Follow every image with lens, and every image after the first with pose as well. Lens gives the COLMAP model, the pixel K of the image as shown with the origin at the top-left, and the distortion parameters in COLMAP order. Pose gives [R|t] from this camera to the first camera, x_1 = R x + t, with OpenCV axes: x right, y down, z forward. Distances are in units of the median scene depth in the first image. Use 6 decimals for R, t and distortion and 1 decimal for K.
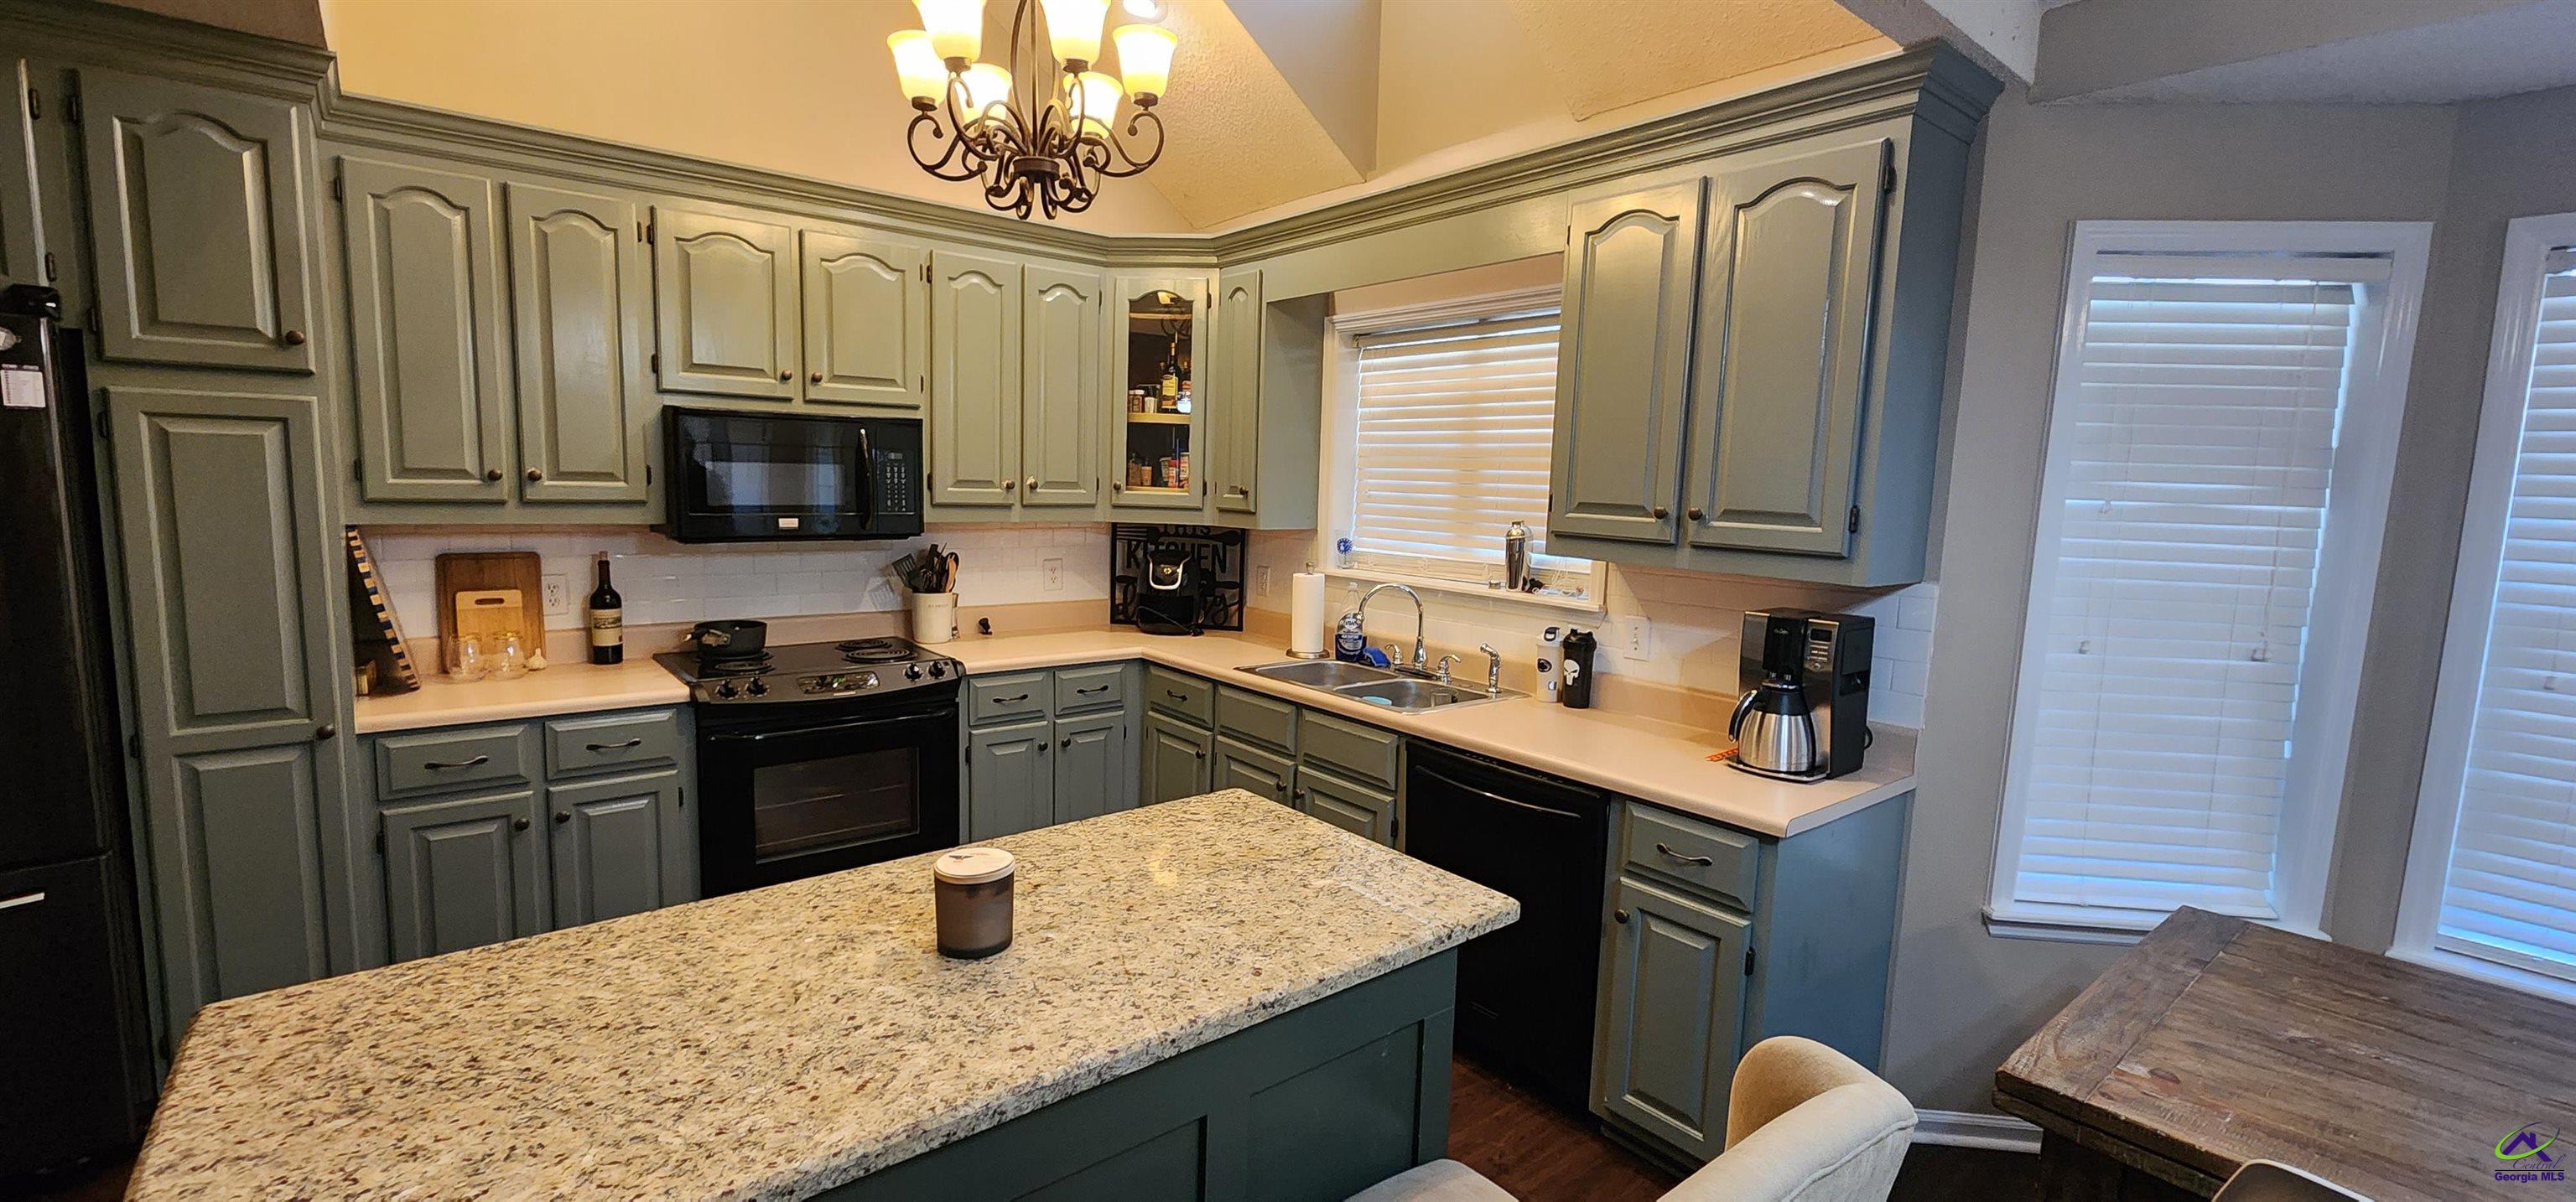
lens RADIAL K [[1066.0, 0, 1274.4], [0, 1066.0, 602.6], [0, 0, 1]] dist [0.003805, -0.004119]
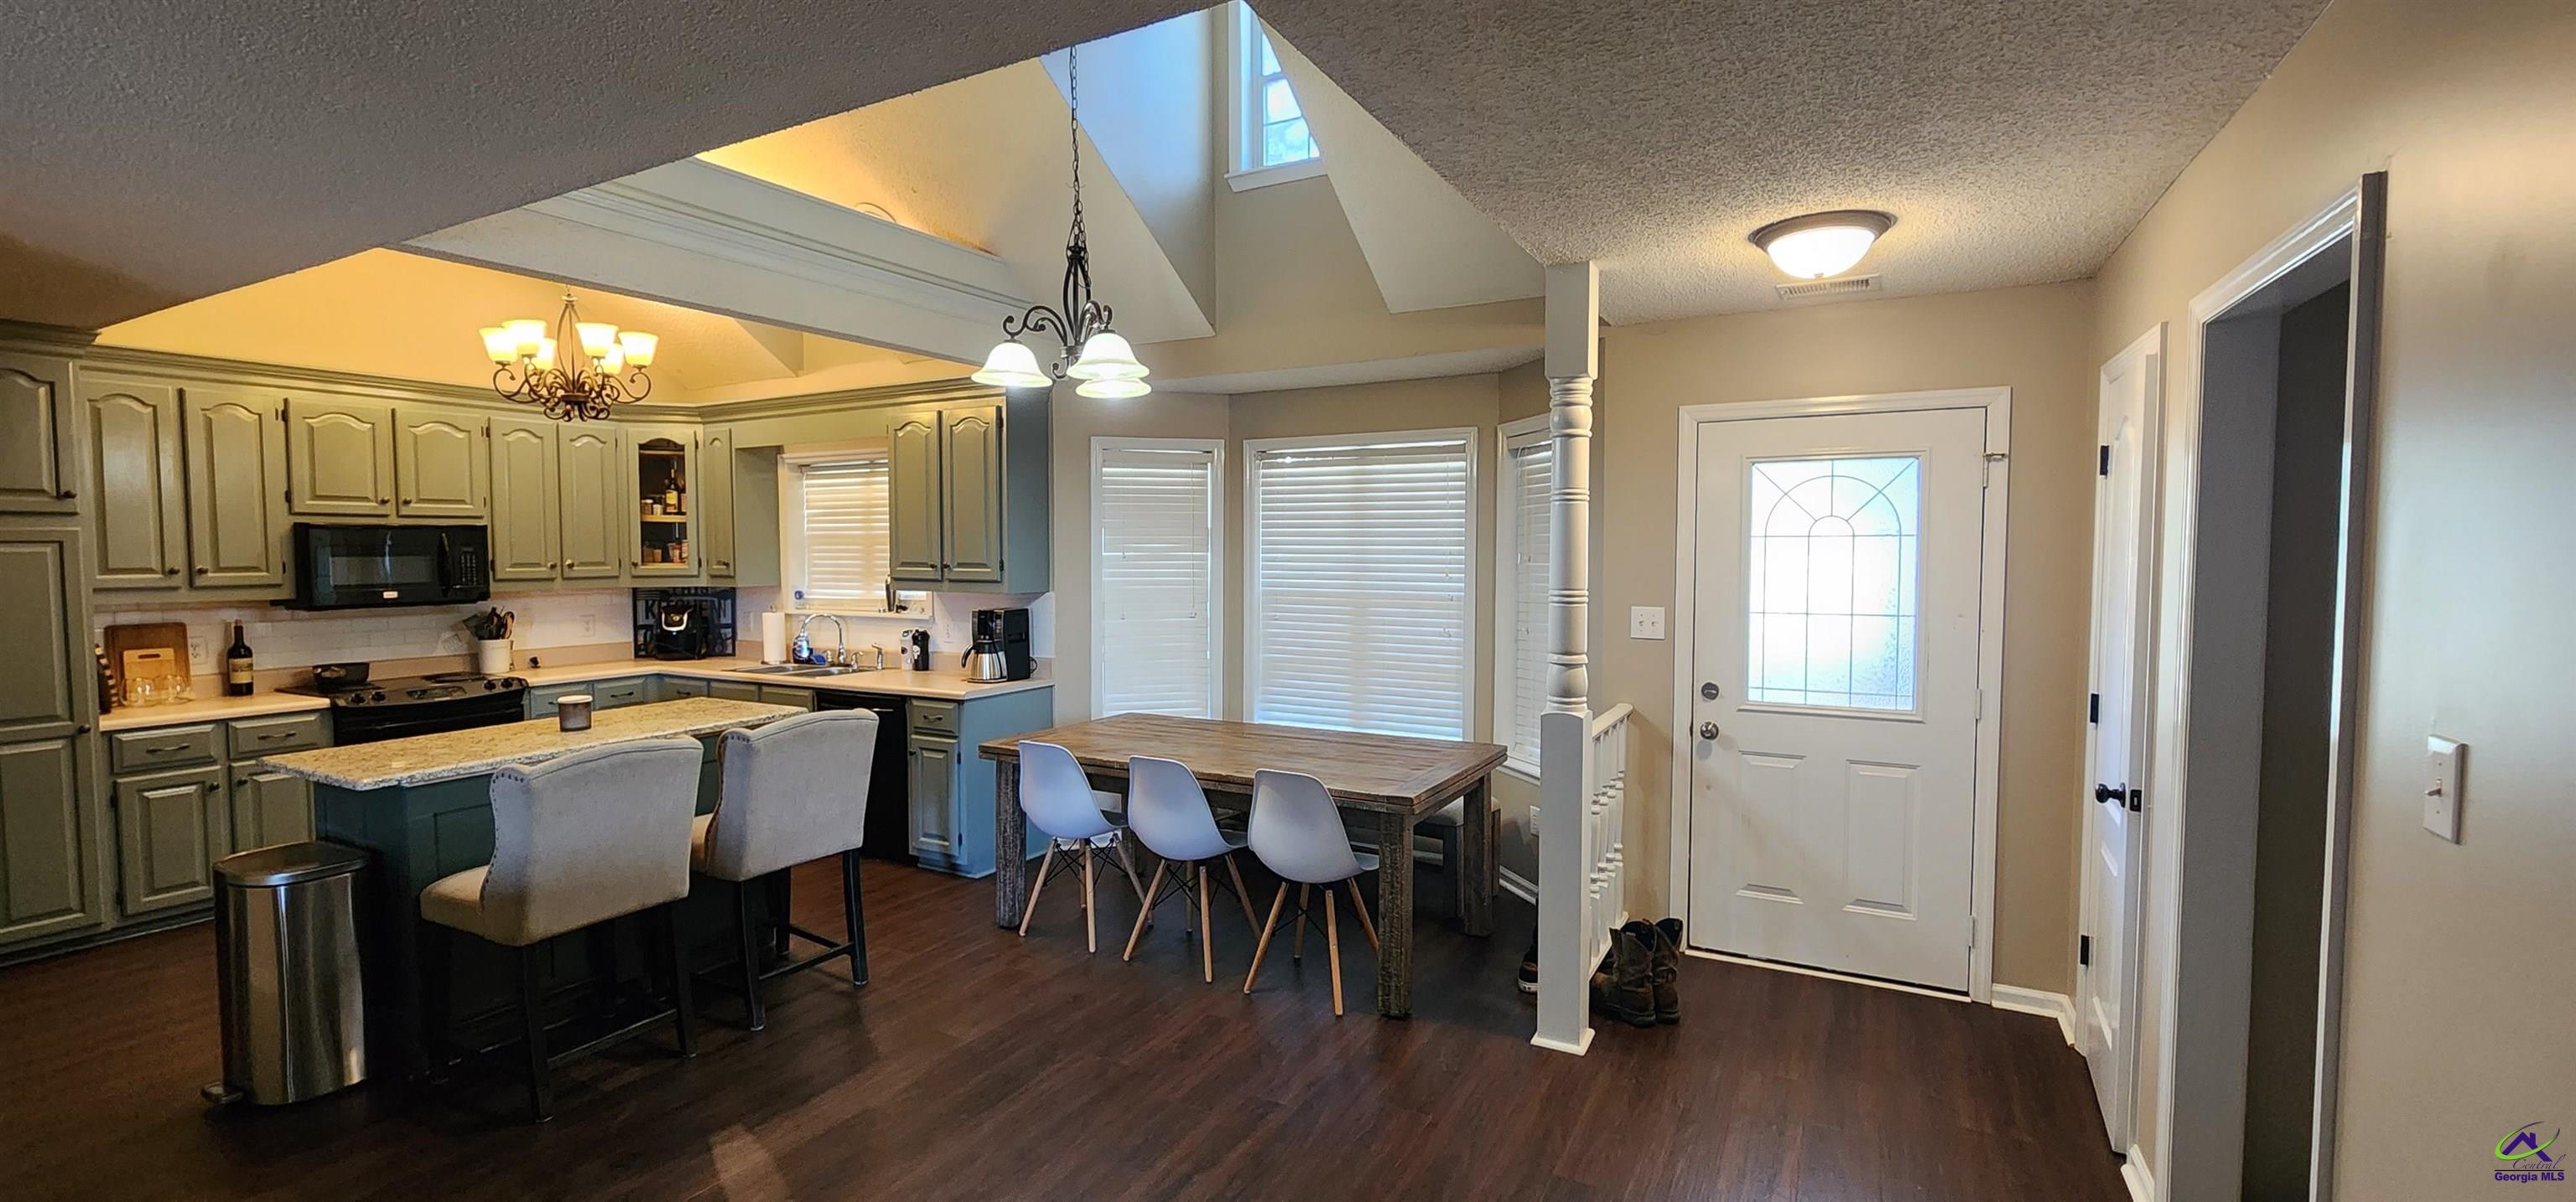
lens RADIAL K [[1066.0, 0, 1282.4], [0, 1066.0, 598.5], [0, 0, 1]] dist [0.003805, -0.004119]
pose [[0.923734, -0.050284, 0.379721, 0.160944], [0.075062, 0.995888, -0.050722, 0.112019], [-0.375609, 0.075356, 0.923710, -0.964588]]
